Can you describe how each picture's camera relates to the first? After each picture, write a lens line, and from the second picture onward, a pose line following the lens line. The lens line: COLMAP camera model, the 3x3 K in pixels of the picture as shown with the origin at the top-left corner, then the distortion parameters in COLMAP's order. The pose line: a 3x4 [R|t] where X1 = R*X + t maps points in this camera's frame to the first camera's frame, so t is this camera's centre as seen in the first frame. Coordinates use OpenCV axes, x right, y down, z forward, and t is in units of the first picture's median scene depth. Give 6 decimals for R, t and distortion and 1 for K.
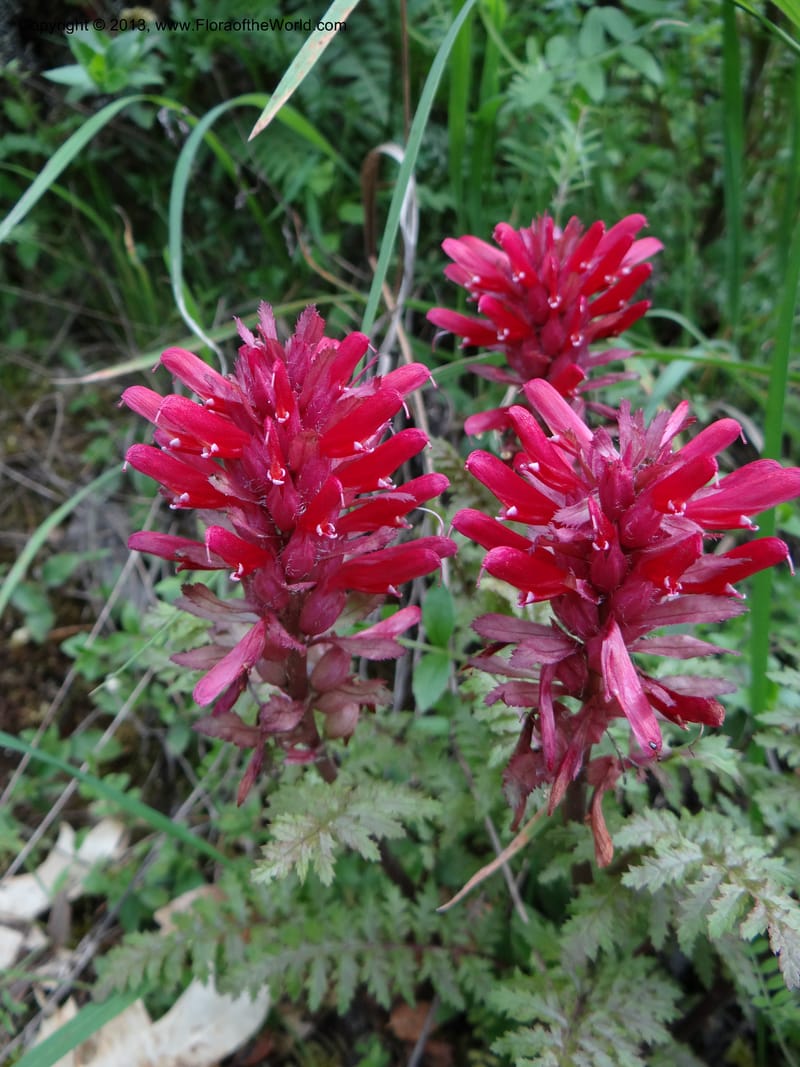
lens RADIAL K [[865.9, 0, 400.0], [0, 865.9, 533.5], [0, 0, 1]] dist [-0.002338, 0.001783]
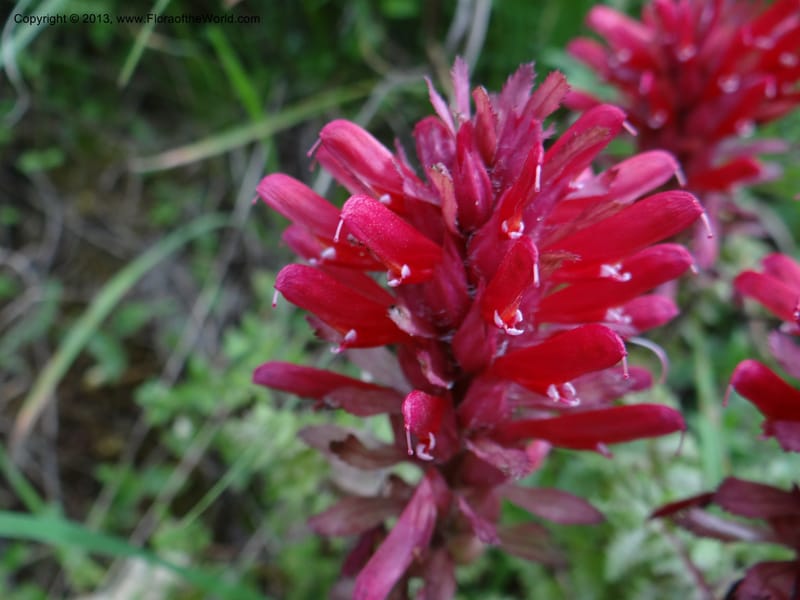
lens RADIAL K [[649.2, 0, 400.0], [0, 649.2, 300.0], [0, 0, 1]] dist [-0.002338, 0.001783]
pose [[0.999418, 0.017634, 0.029204, -0.215638], [-0.018925, 0.998829, 0.044519, -0.091826], [-0.028385, -0.045046, 0.998582, 0.455050]]
